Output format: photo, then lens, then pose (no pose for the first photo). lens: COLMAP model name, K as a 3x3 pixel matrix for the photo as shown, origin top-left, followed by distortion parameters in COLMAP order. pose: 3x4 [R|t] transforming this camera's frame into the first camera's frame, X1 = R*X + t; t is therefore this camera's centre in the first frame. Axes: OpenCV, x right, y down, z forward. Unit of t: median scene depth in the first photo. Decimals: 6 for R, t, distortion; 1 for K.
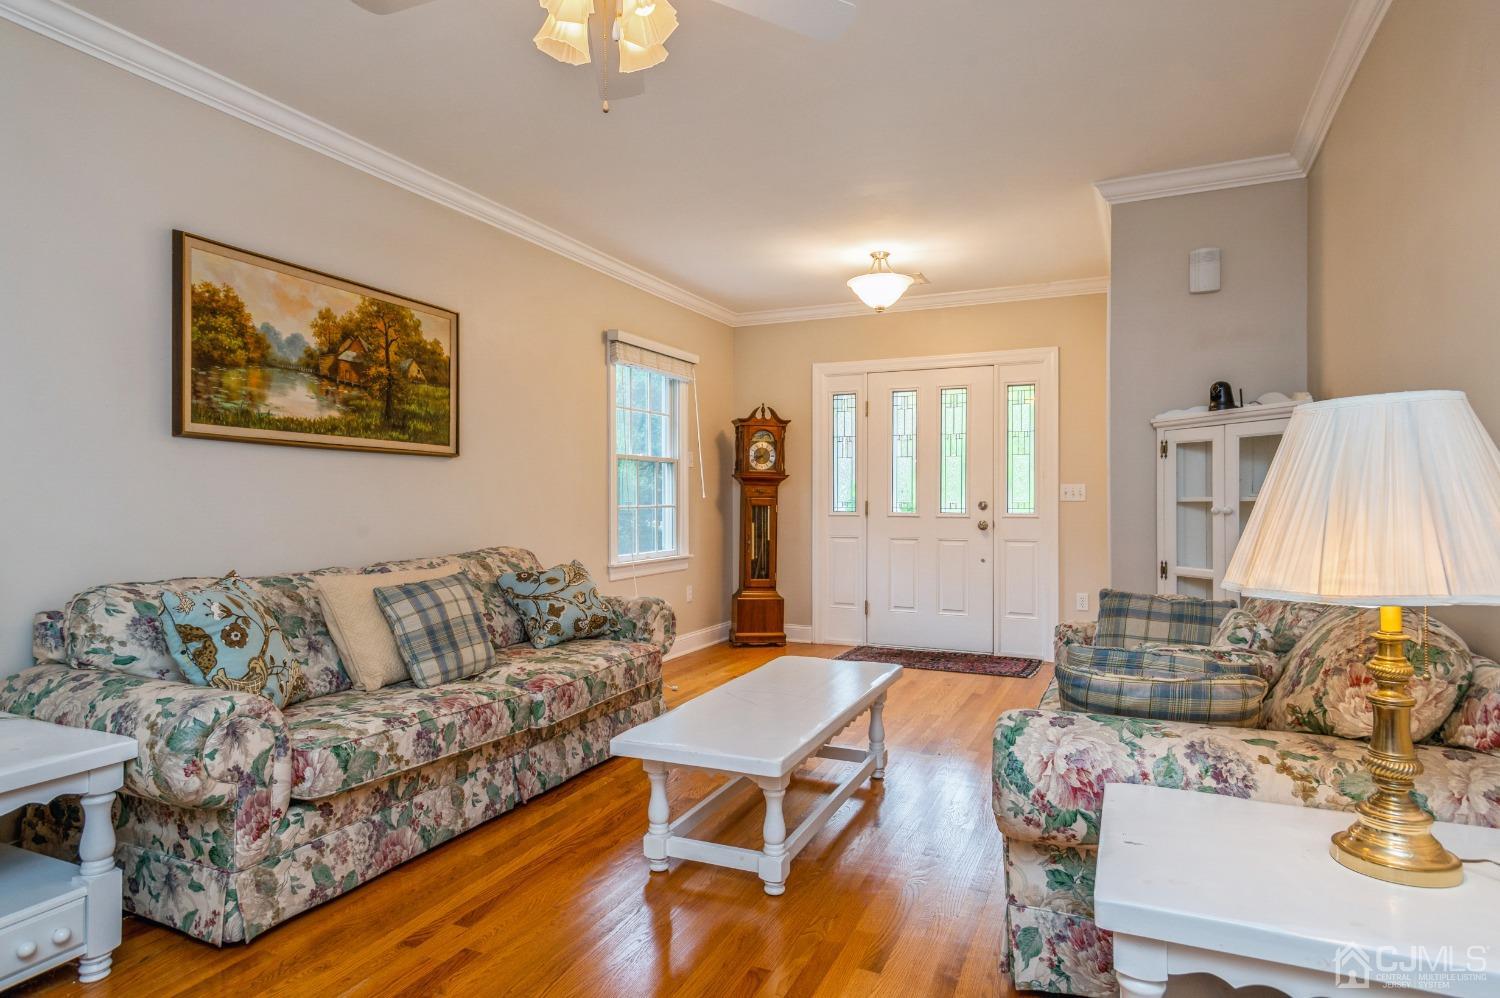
lens RADIAL K [[875.9, 0, 749.5], [0, 875.9, 490.8], [0, 0, 1]] dist [0.035358, -0.000398]
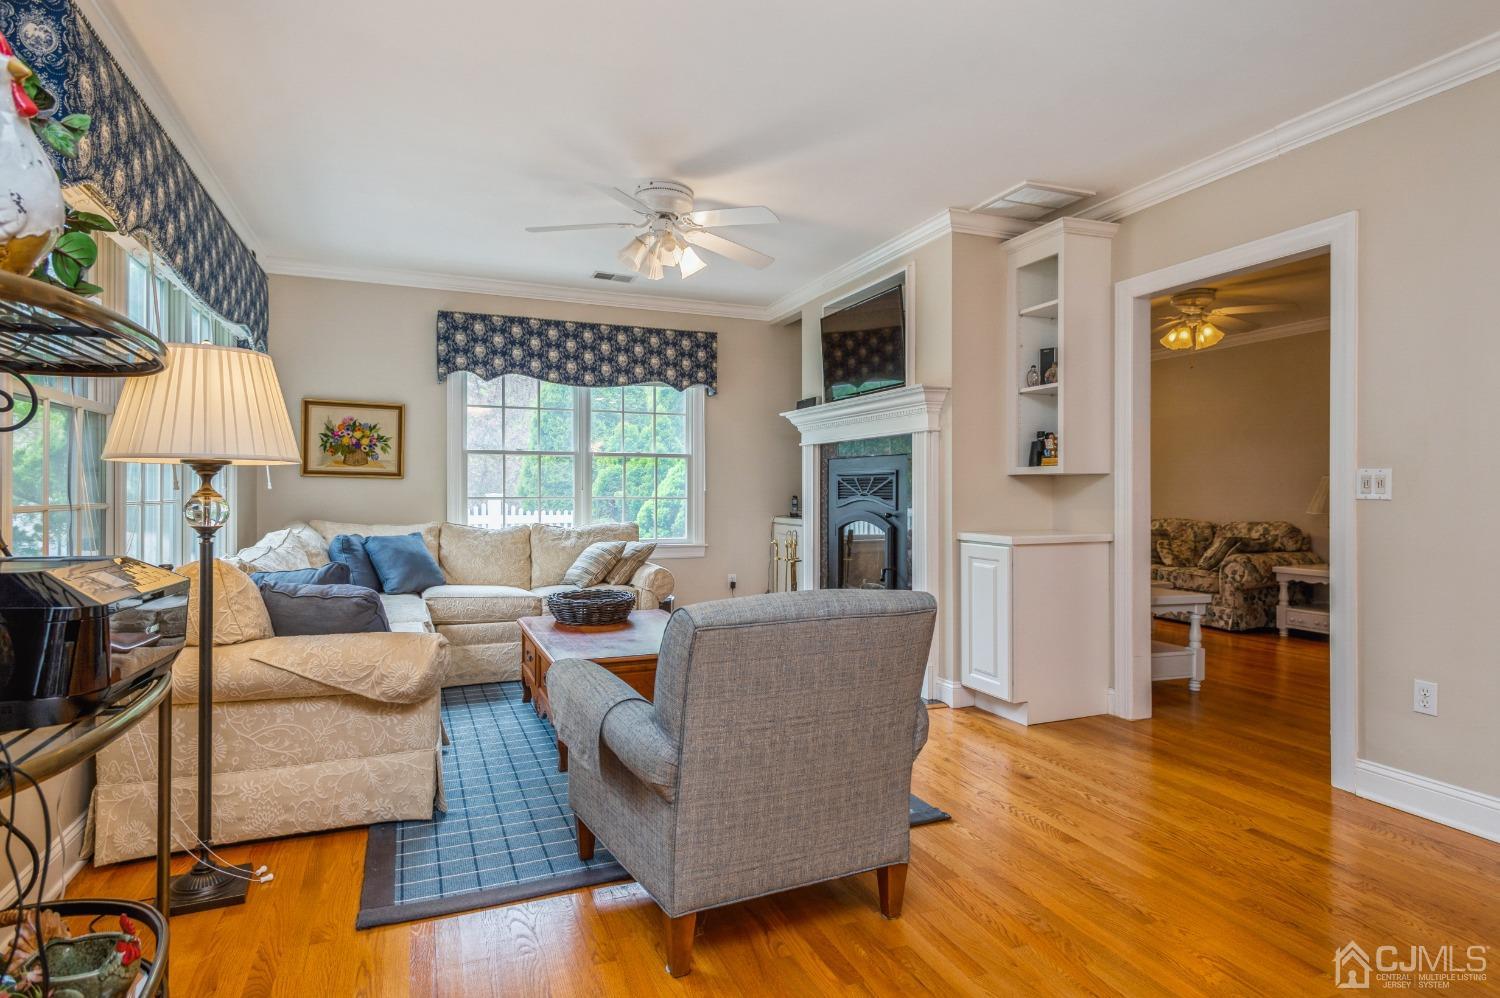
lens RADIAL K [[875.9, 0, 738.5], [0, 875.9, 496.7], [0, 0, 1]] dist [0.035358, -0.000398]
pose [[0.665583, -0.003447, 0.746316, -4.115353], [-0.008277, 0.999894, 0.012001, -0.010195], [-0.746278, -0.014165, 0.665484, 0.147893]]
